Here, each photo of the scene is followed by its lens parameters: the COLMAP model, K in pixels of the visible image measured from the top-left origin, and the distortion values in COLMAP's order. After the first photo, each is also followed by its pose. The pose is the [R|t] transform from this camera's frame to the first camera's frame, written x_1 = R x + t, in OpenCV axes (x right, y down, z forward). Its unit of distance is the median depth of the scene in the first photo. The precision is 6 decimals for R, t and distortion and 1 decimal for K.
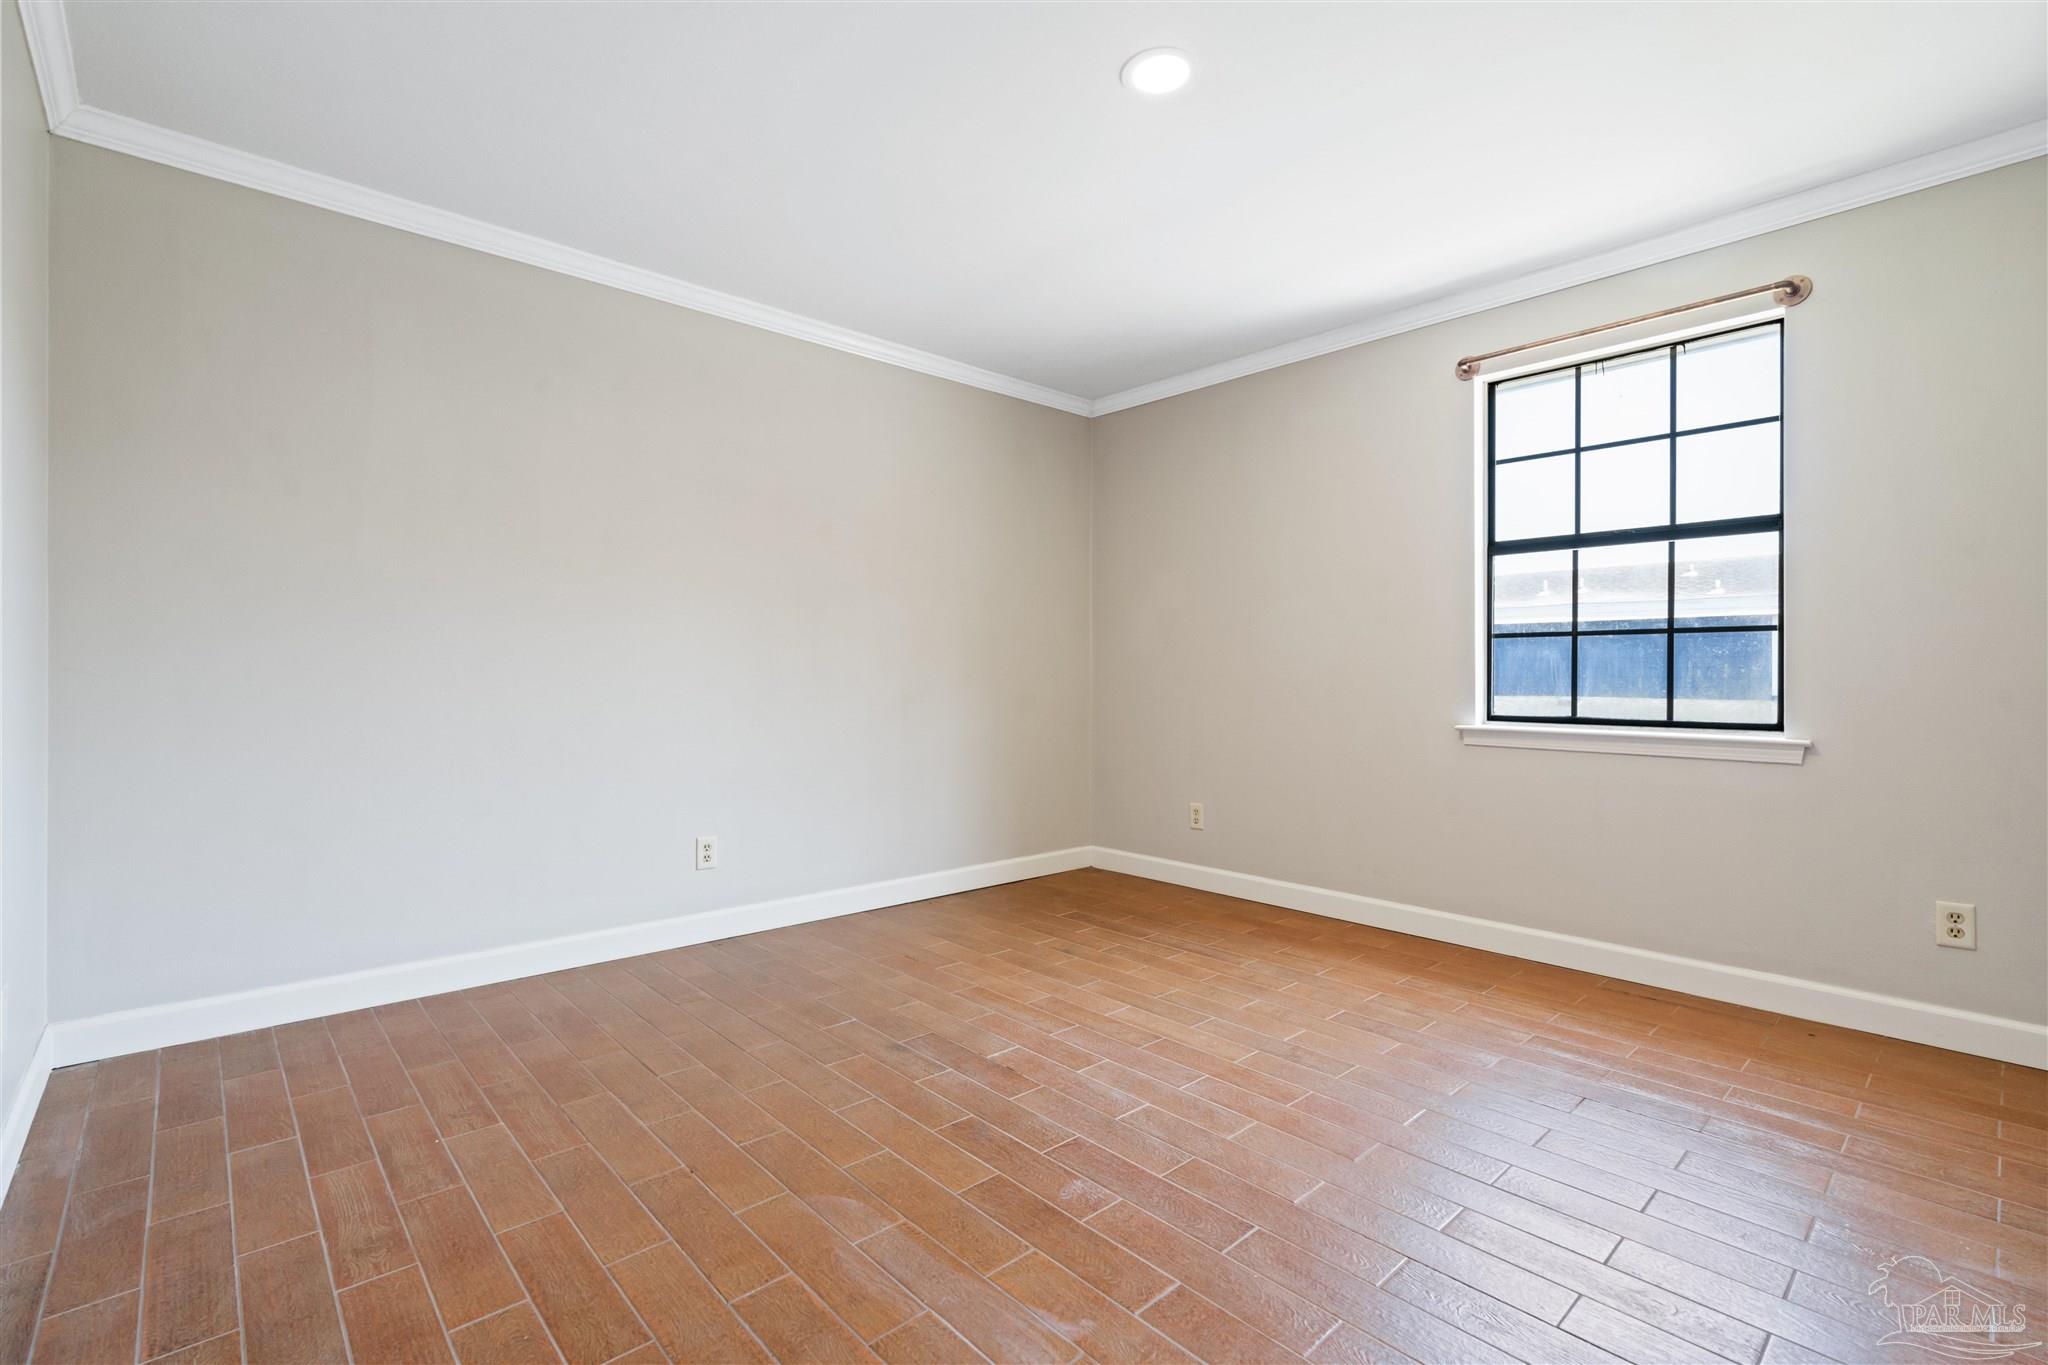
lens RADIAL K [[948.3, 0, 1024.0], [0, 948.3, 682.5], [0, 0, 1]] dist [-0.003201, -0.000512]
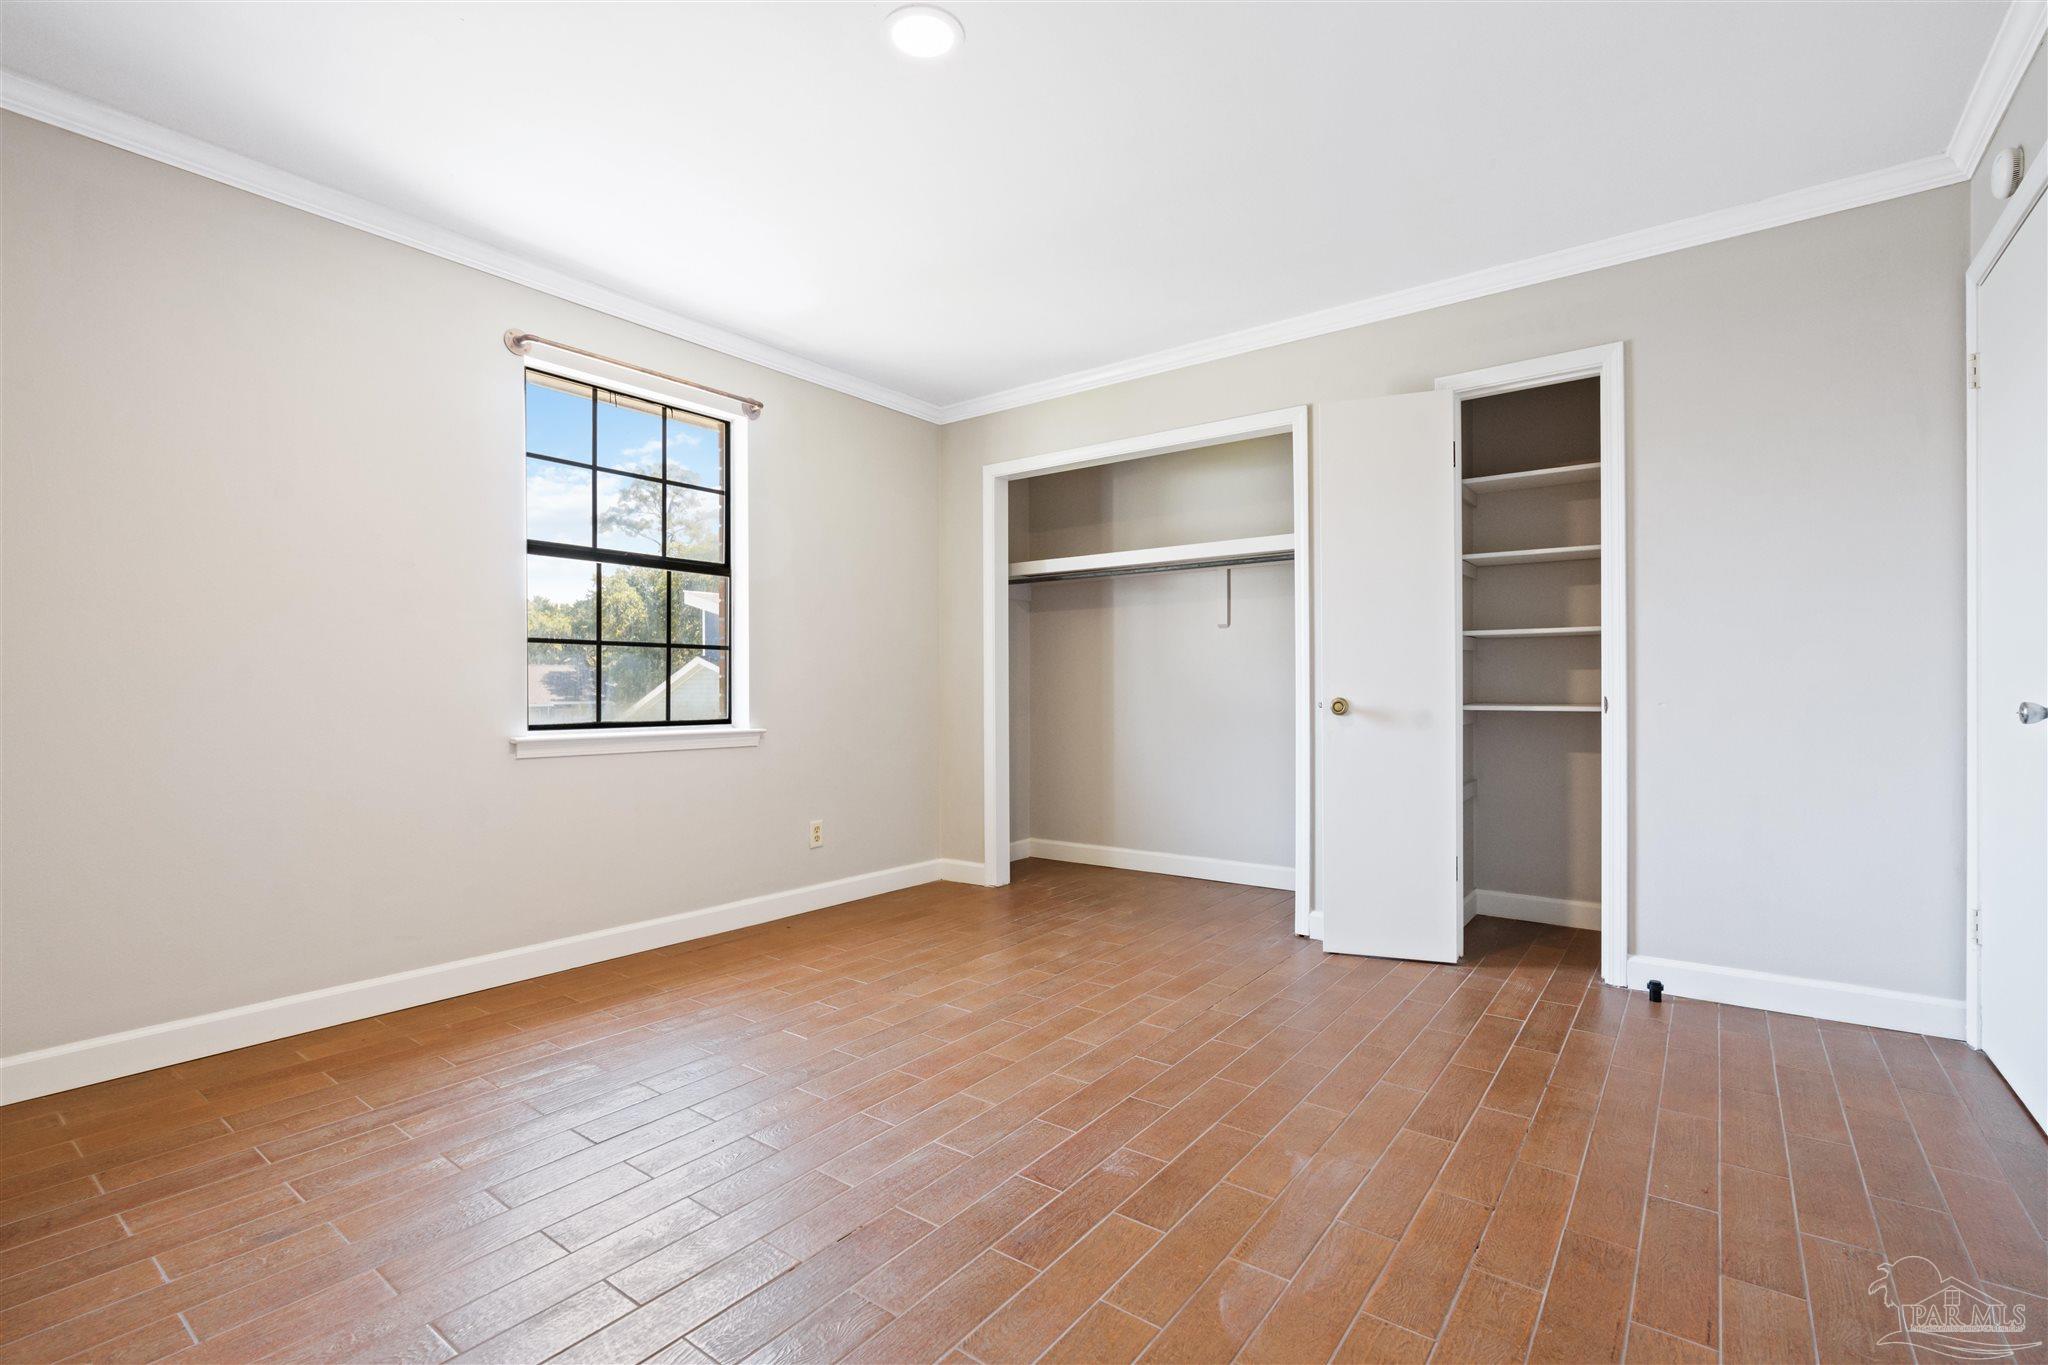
lens RADIAL K [[948.3, 0, 1024.0], [0, 948.3, 682.5], [0, 0, 1]] dist [-0.003201, -0.000512]
pose [[-0.211066, 0.002823, 0.977468, -0.640833], [0.003824, 0.999991, -0.002063, -0.003571], [-0.977464, 0.003303, -0.211075, 0.888031]]
